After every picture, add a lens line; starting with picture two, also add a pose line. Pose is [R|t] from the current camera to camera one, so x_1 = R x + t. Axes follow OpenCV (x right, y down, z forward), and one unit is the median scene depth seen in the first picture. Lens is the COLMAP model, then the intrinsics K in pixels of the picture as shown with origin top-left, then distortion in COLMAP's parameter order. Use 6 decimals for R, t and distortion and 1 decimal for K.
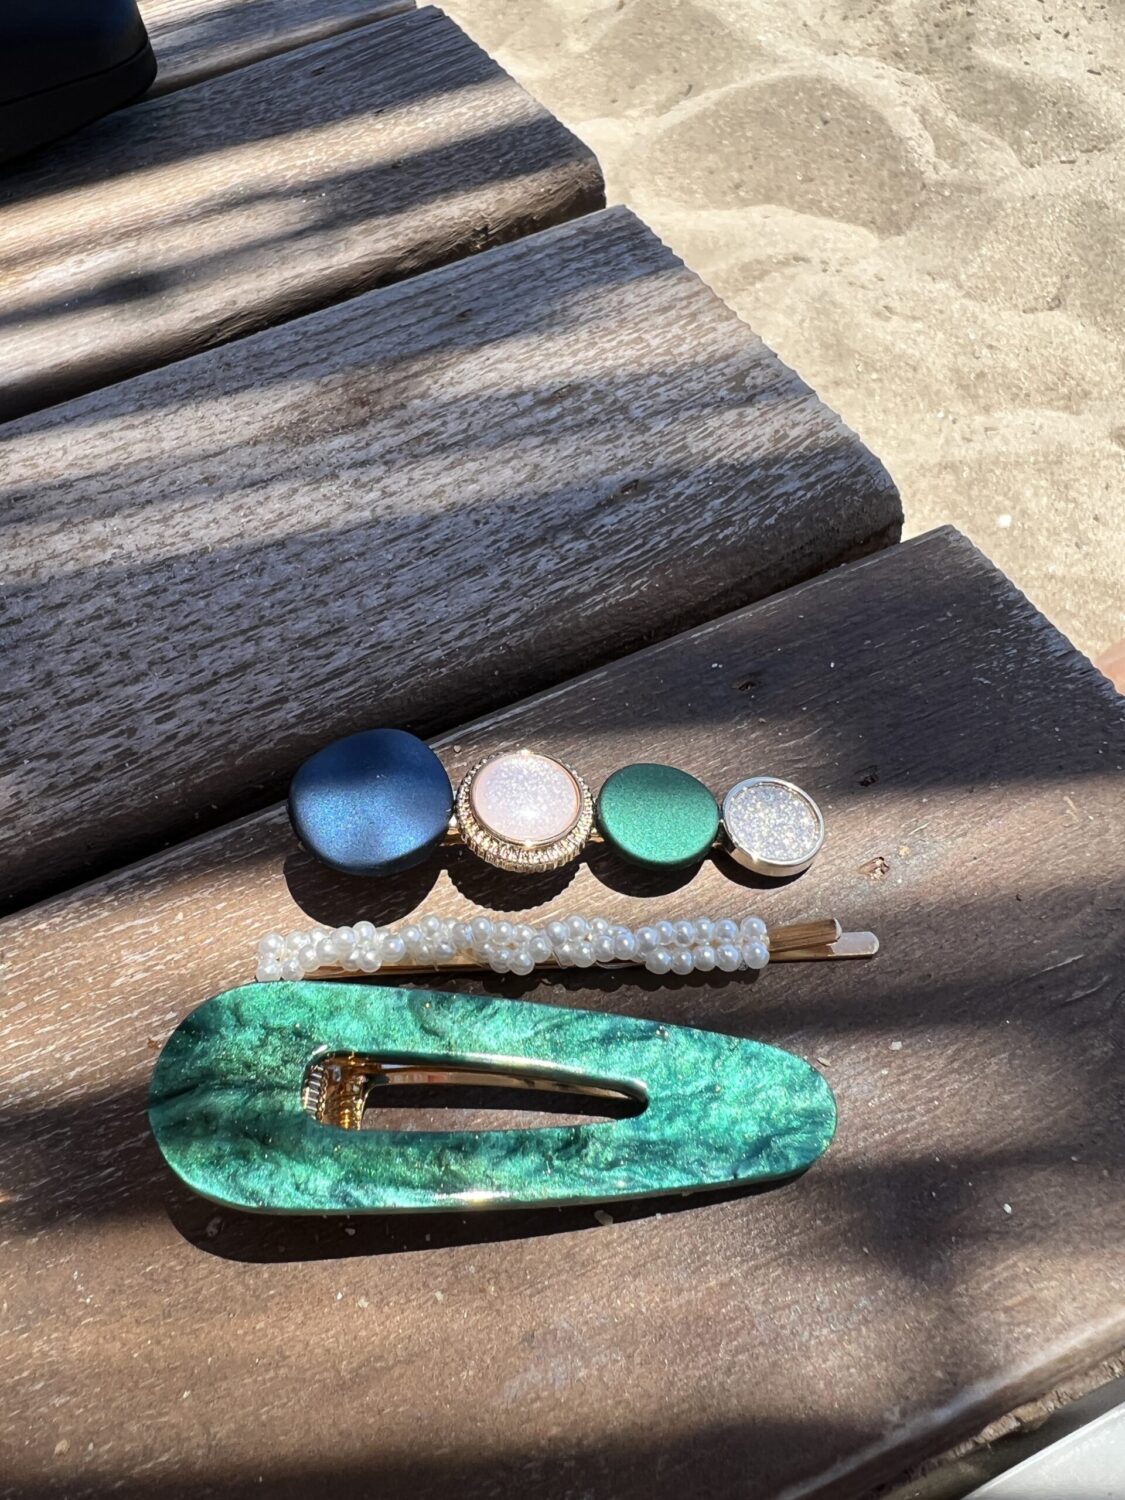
lens RADIAL K [[1146.3, 0, 470.9], [0, 1146.3, 682.8], [0, 0, 1]] dist [0.006823, -0.021341]
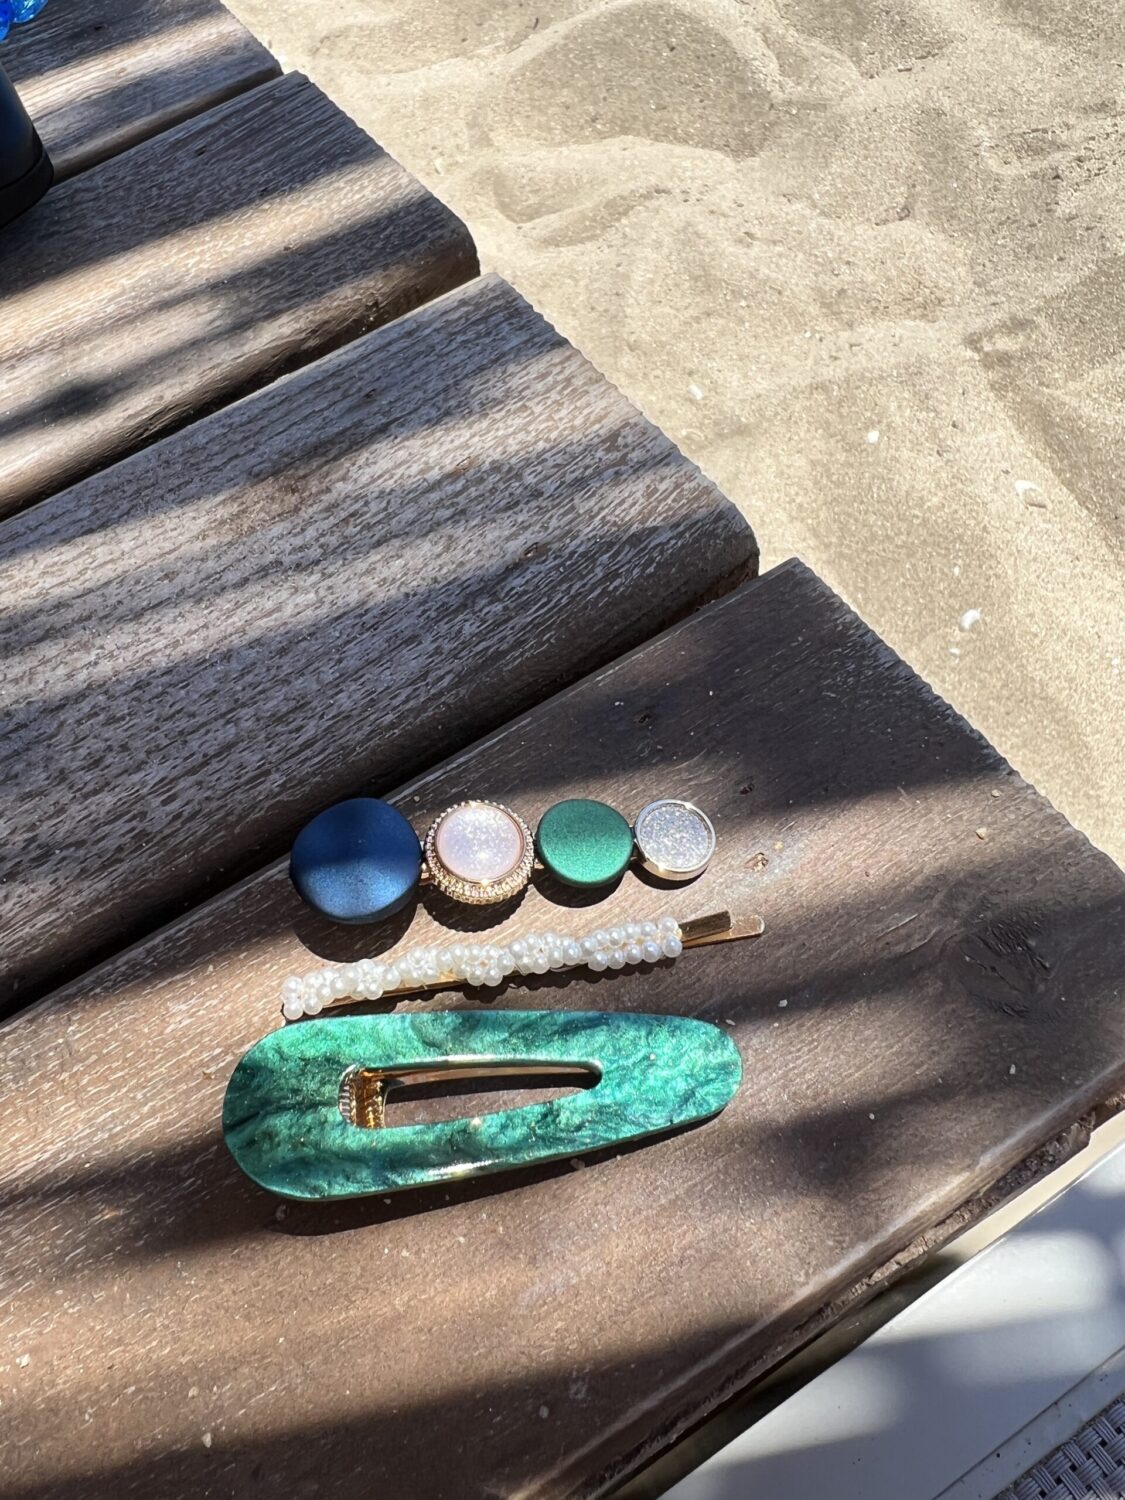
lens RADIAL K [[1146.3, 0, 459.9], [0, 1146.3, 672.9], [0, 0, 1]] dist [0.006823, -0.021341]
pose [[0.991238, -0.117883, 0.059596, -0.021273], [0.114178, 0.991513, 0.062165, -0.132795], [-0.066419, -0.054815, 0.996285, -0.191221]]
